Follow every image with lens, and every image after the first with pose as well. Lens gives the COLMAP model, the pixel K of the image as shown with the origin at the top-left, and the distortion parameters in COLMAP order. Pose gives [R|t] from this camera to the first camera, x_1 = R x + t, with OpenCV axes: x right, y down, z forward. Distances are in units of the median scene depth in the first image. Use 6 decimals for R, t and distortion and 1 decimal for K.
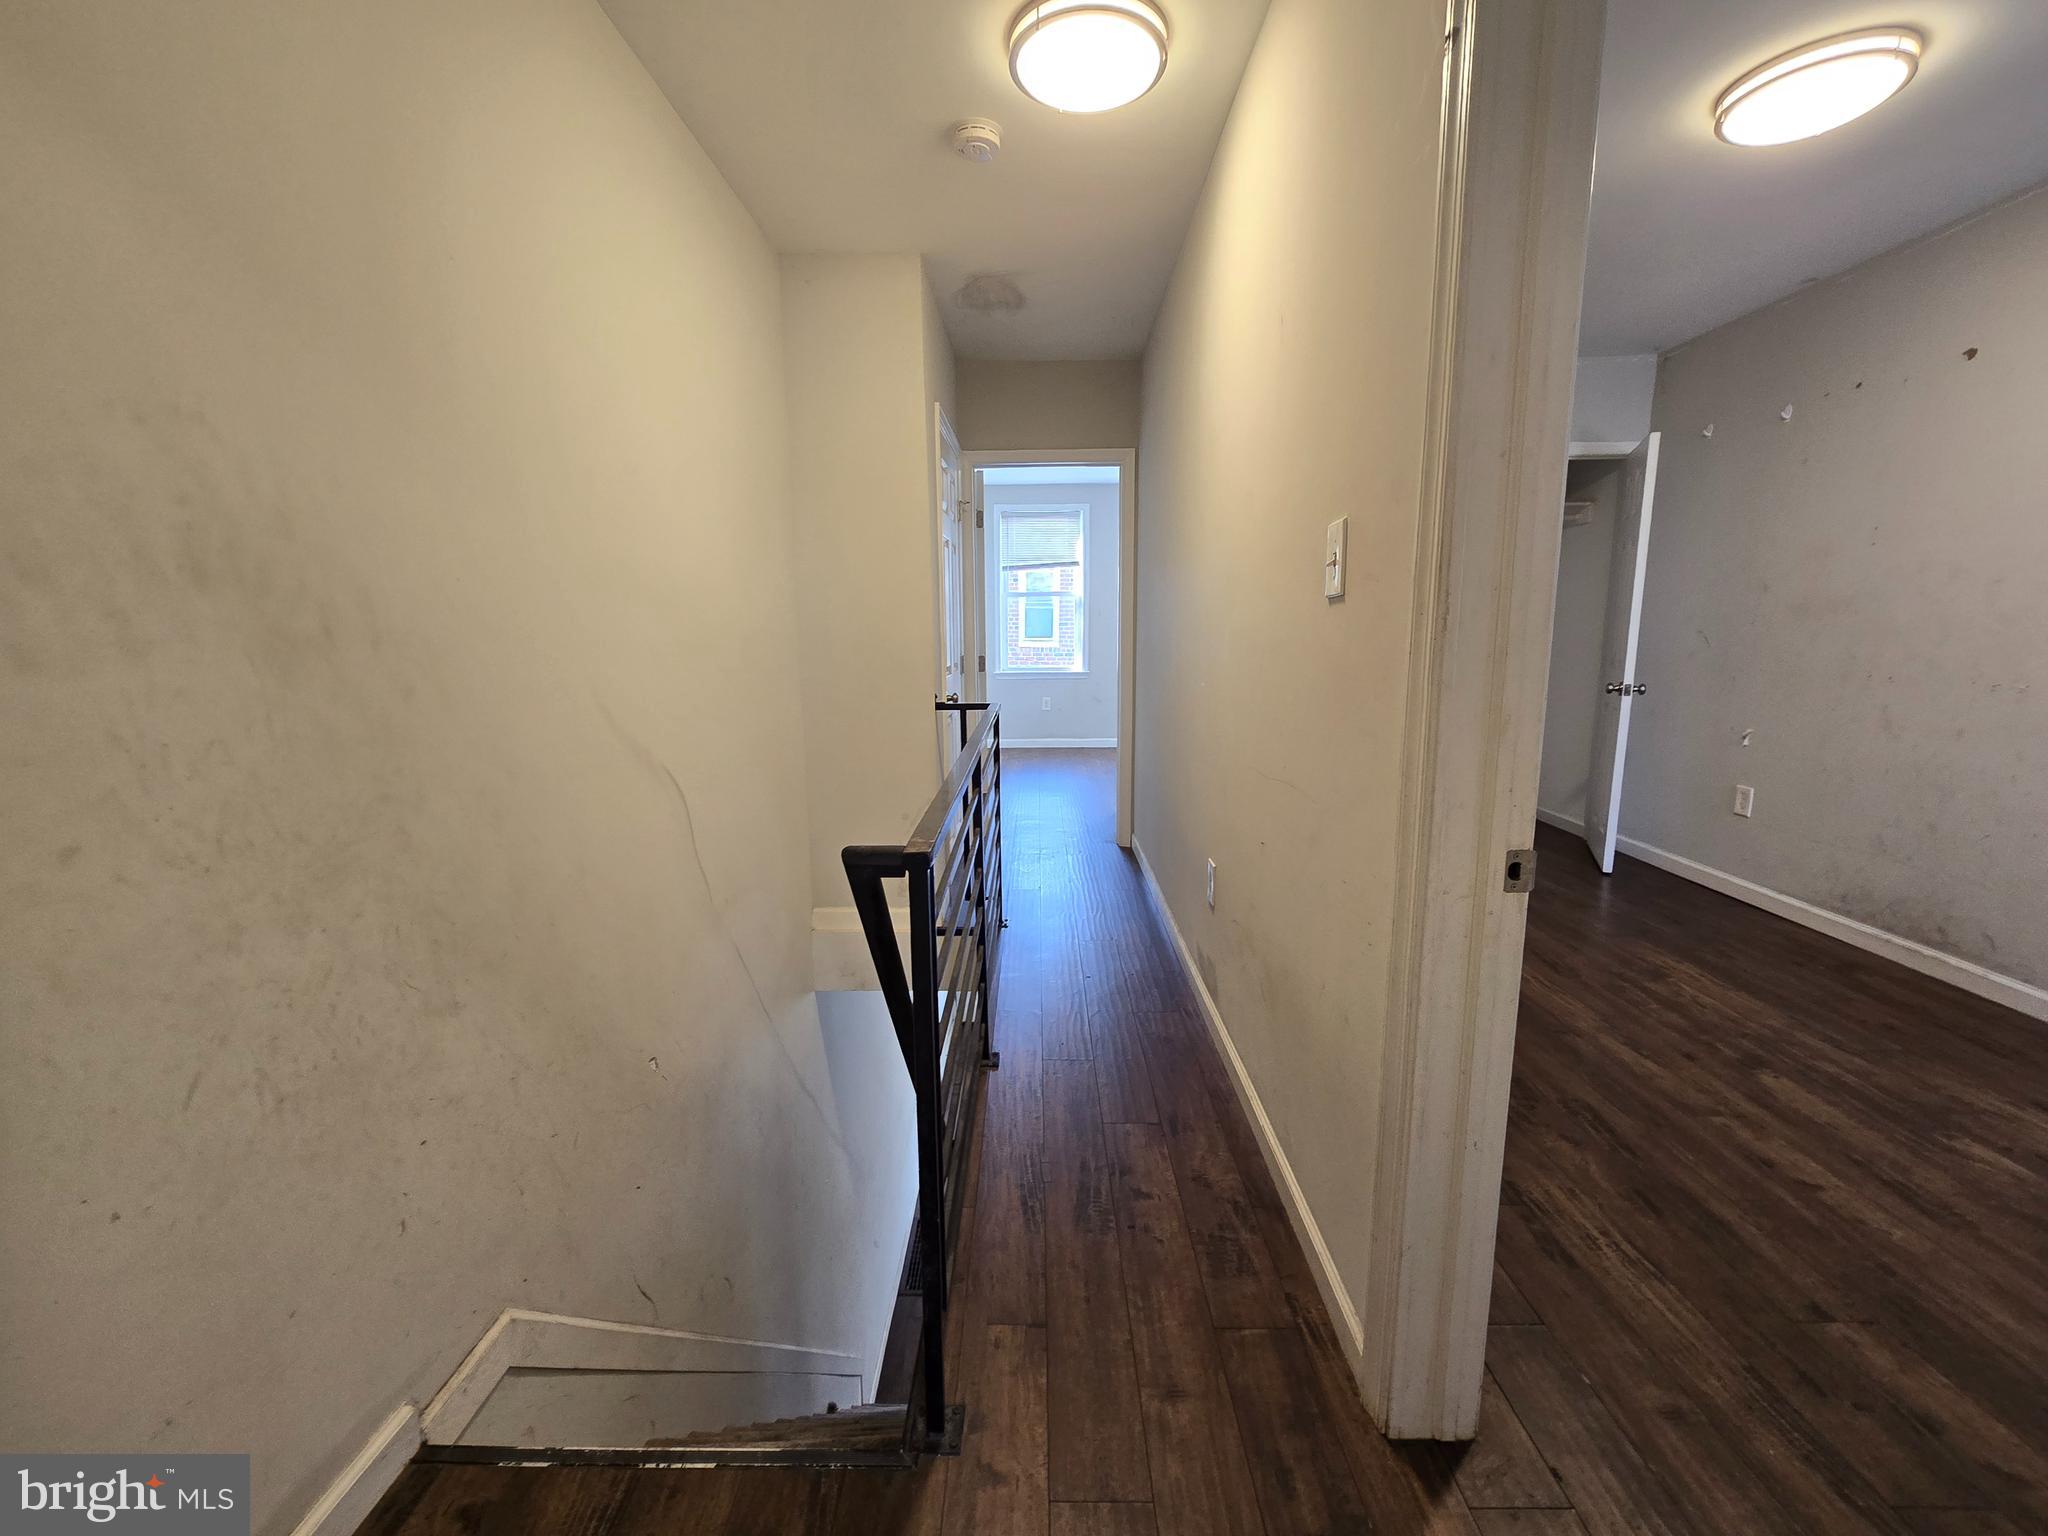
lens RADIAL K [[826.0, 0, 1015.7], [0, 826.0, 771.0], [0, 0, 1]] dist [-0.010588, 0.002919]
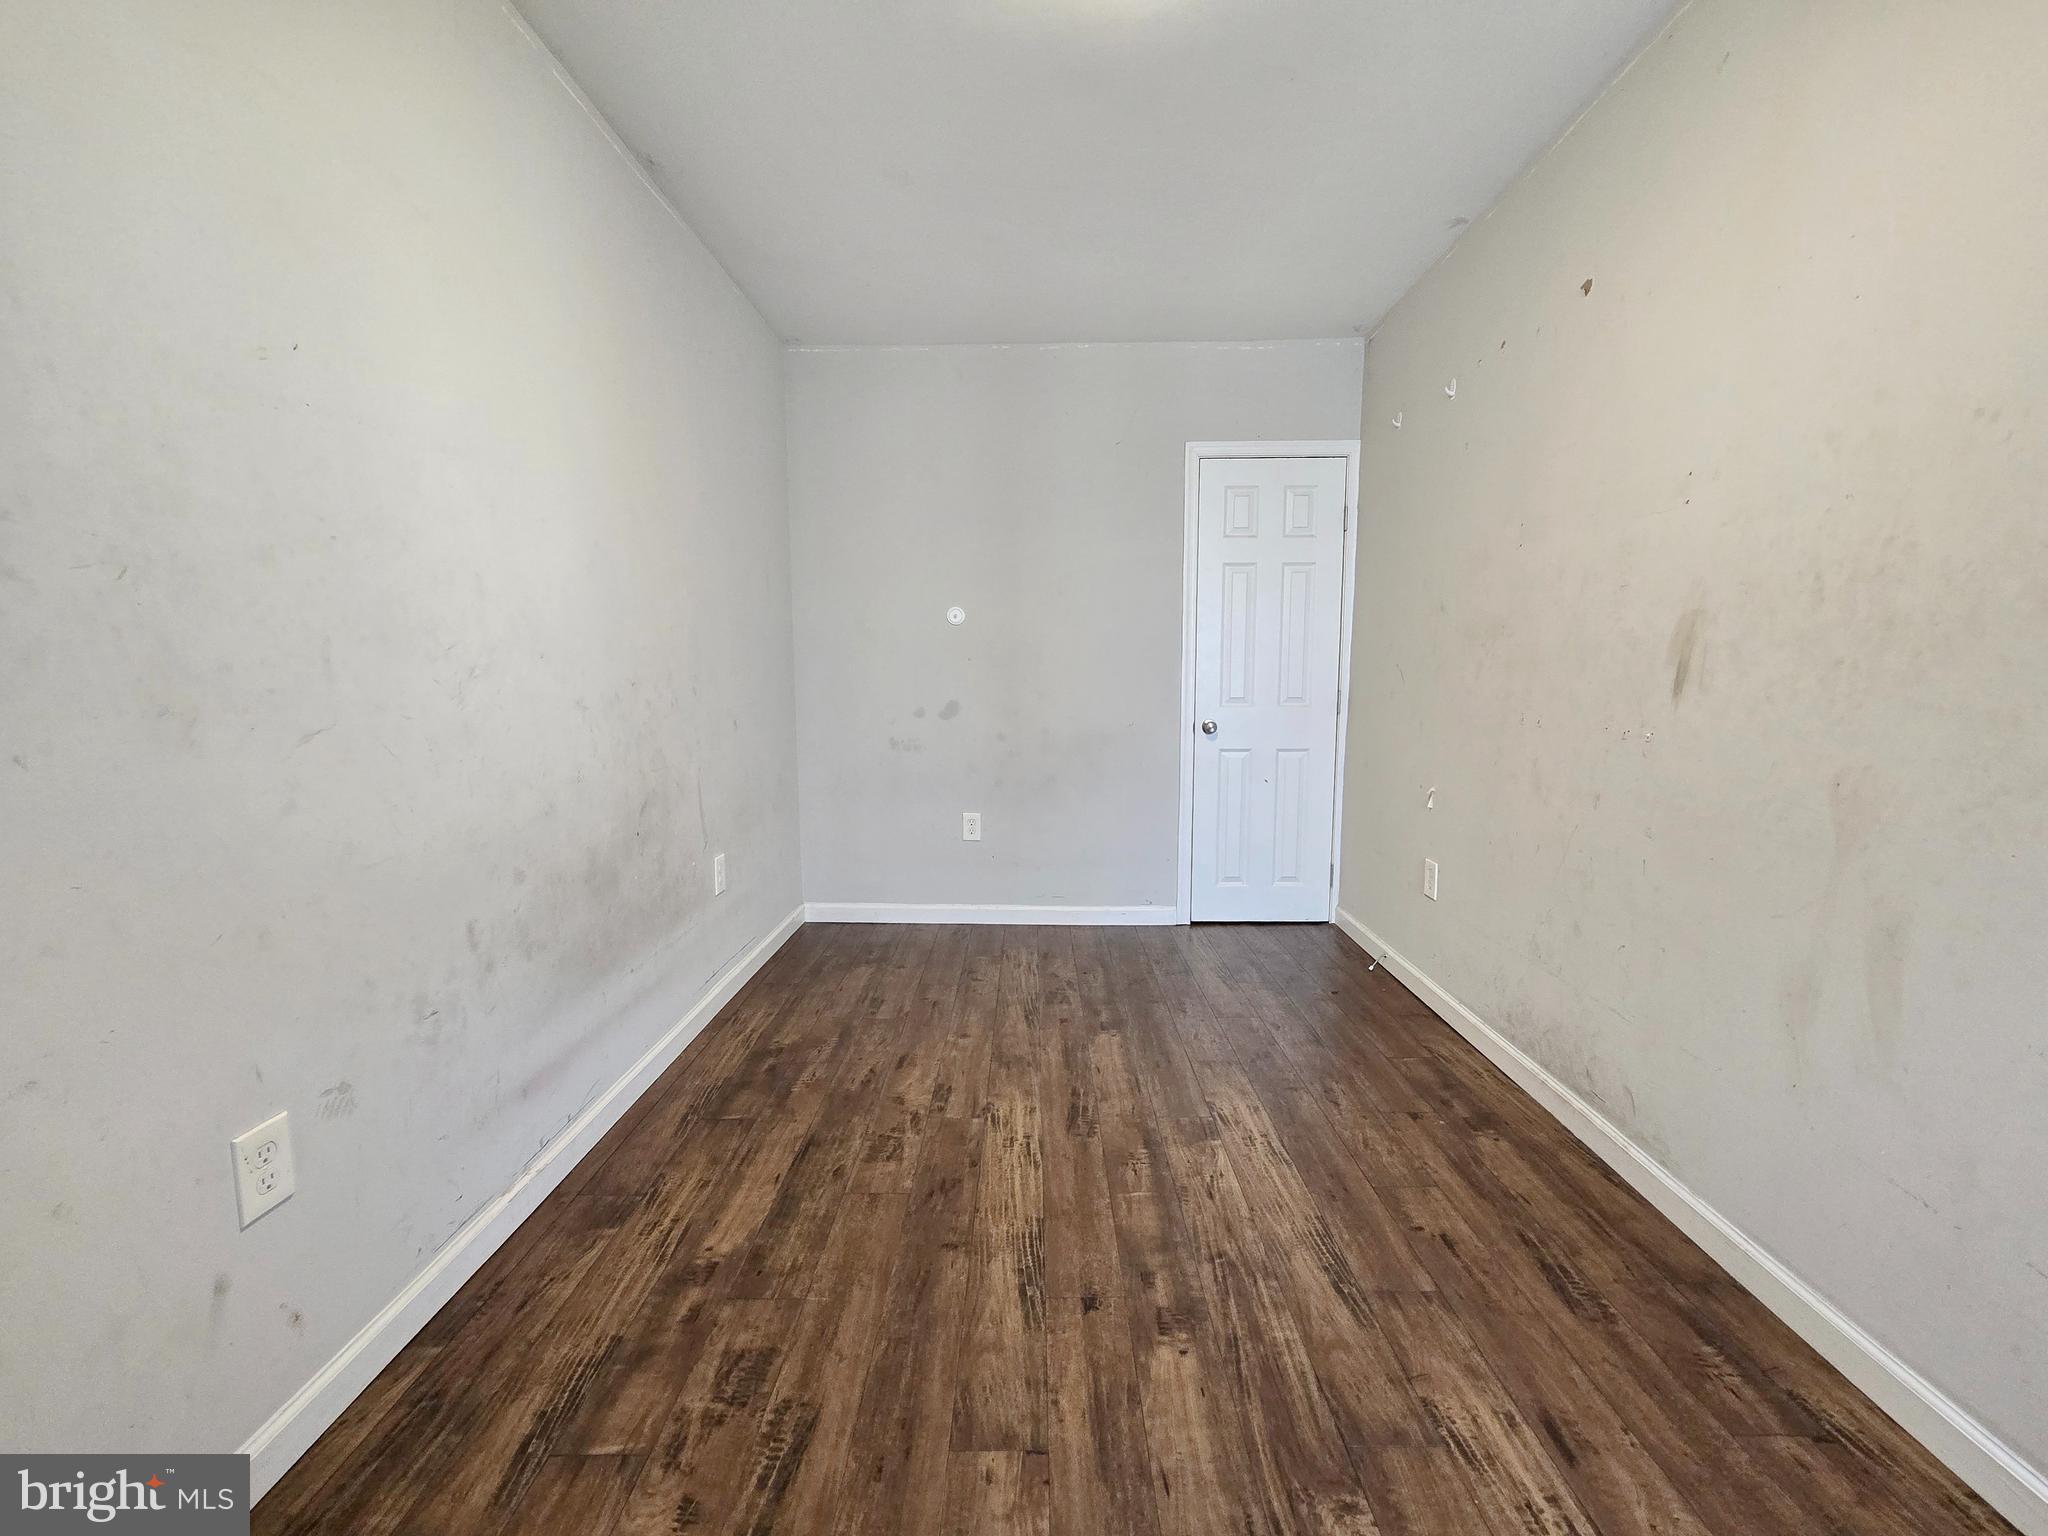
lens RADIAL K [[826.0, 0, 1034.8], [0, 826.0, 763.2], [0, 0, 1]] dist [-0.010588, 0.002919]
pose [[0.999789, 0.013664, 0.015357, 0.713391], [-0.012698, 0.998037, -0.061319, -0.028883], [-0.016165, 0.061111, 0.998000, 0.314405]]
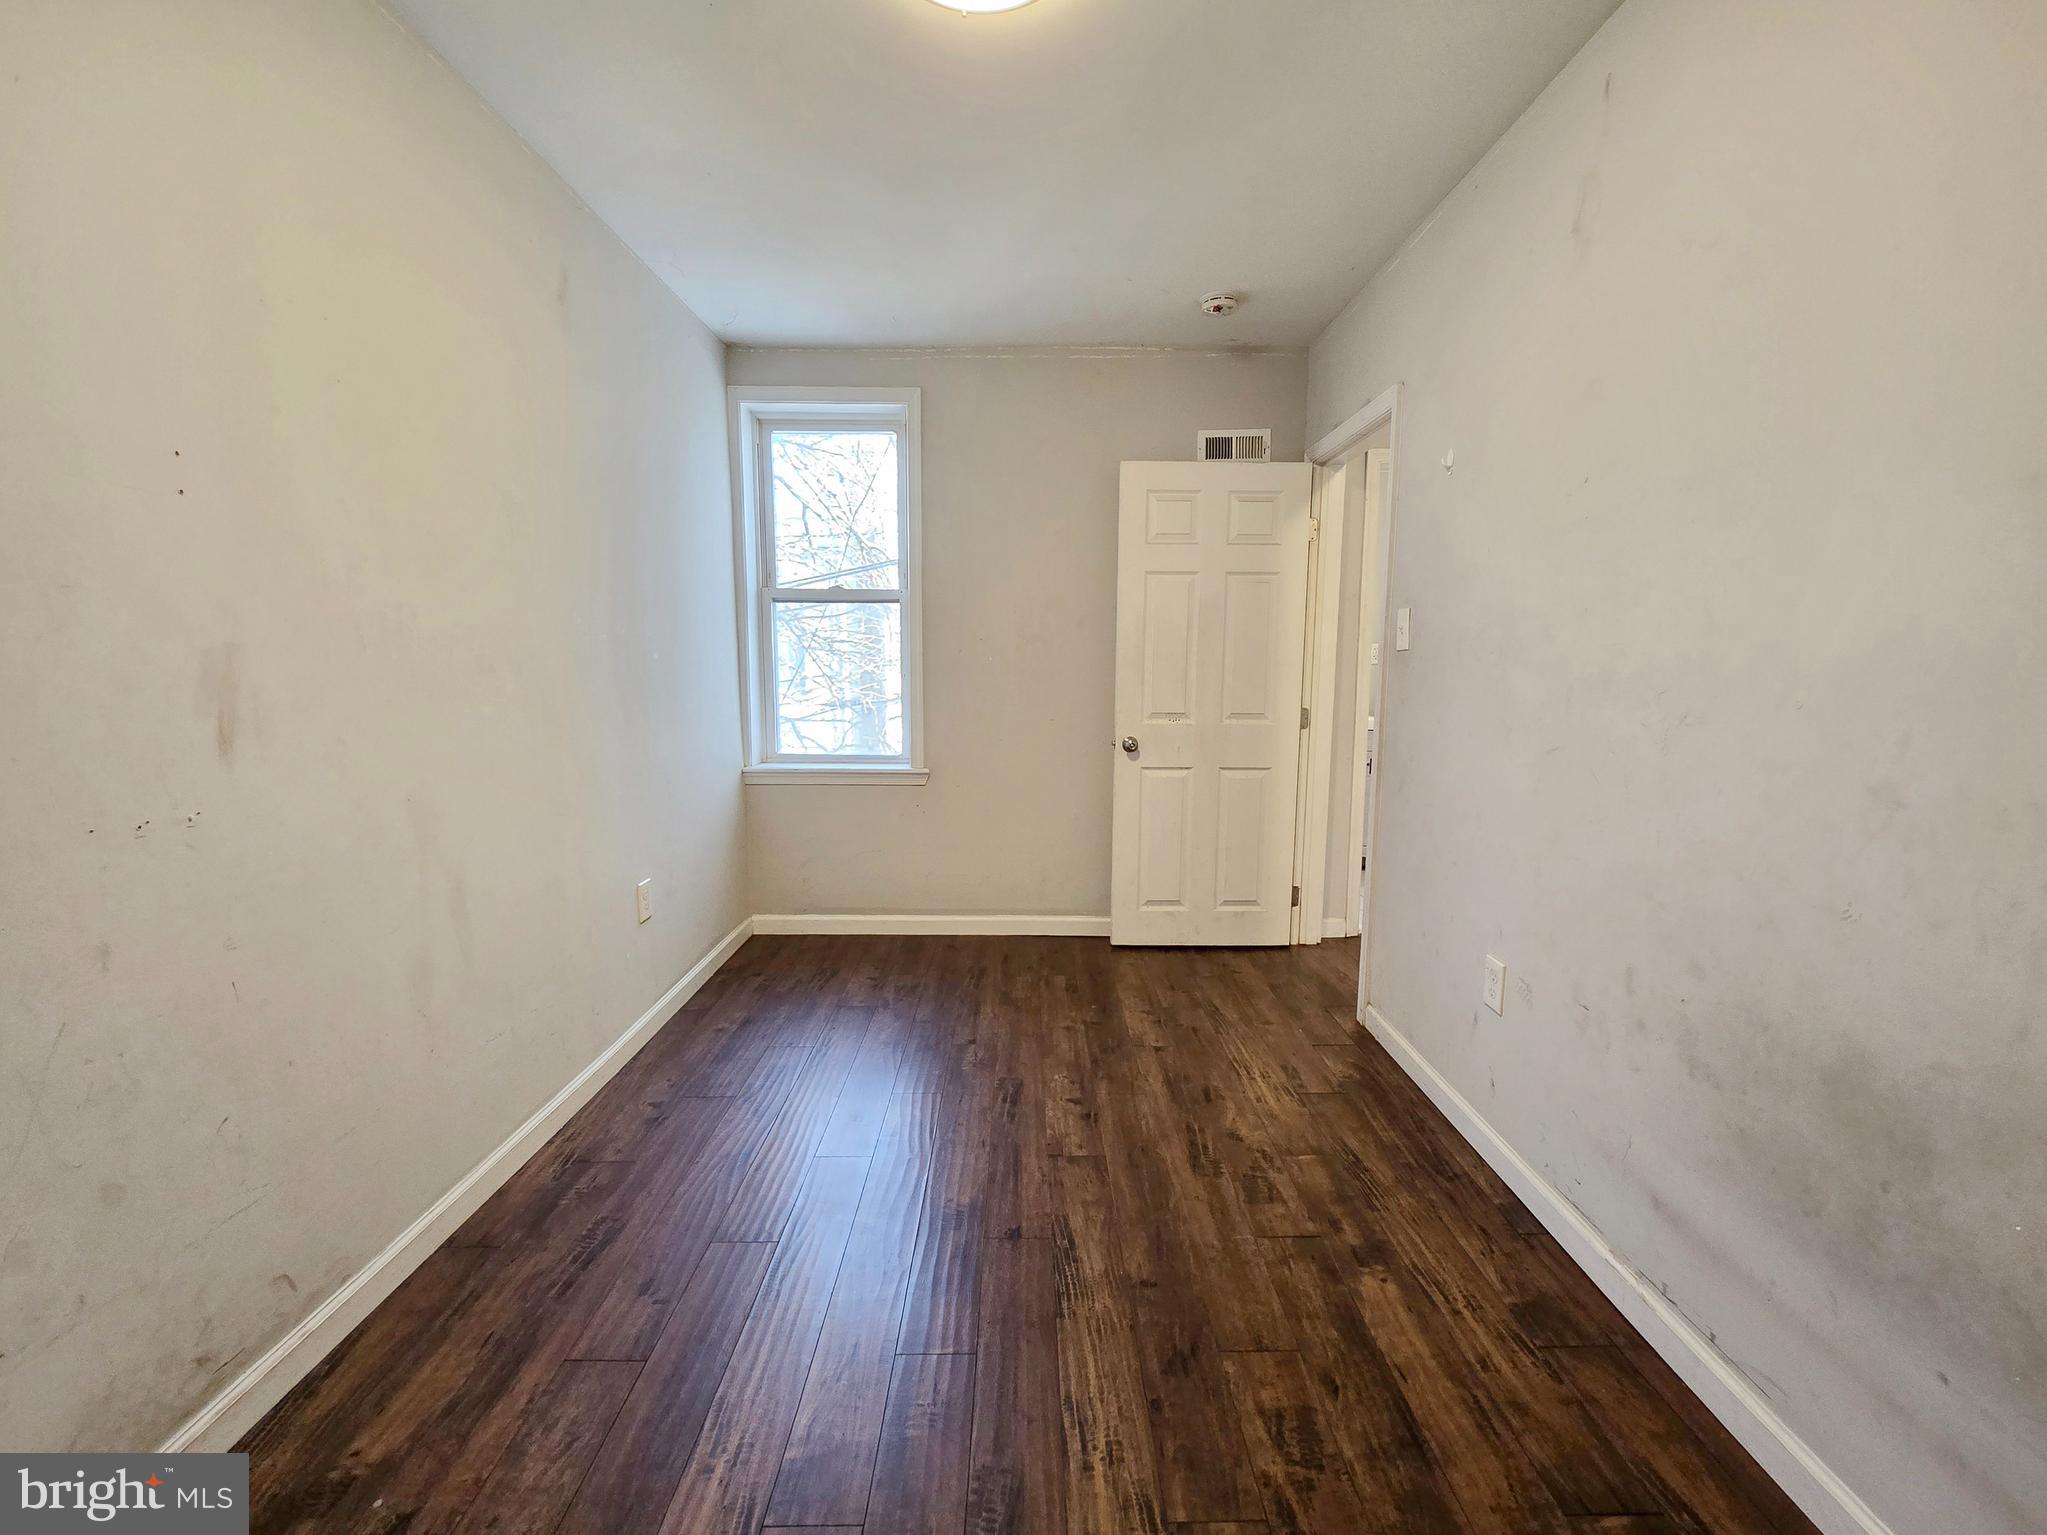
lens RADIAL K [[825.6, 0, 1020.5], [0, 825.6, 759.7], [0, 0, 1]] dist [-0.010588, 0.002919]
pose [[-0.999866, 0.014635, -0.007364, 0.762101], [0.011893, 0.957504, 0.288174, -0.277460], [0.011268, 0.288048, -0.957550, 1.505270]]
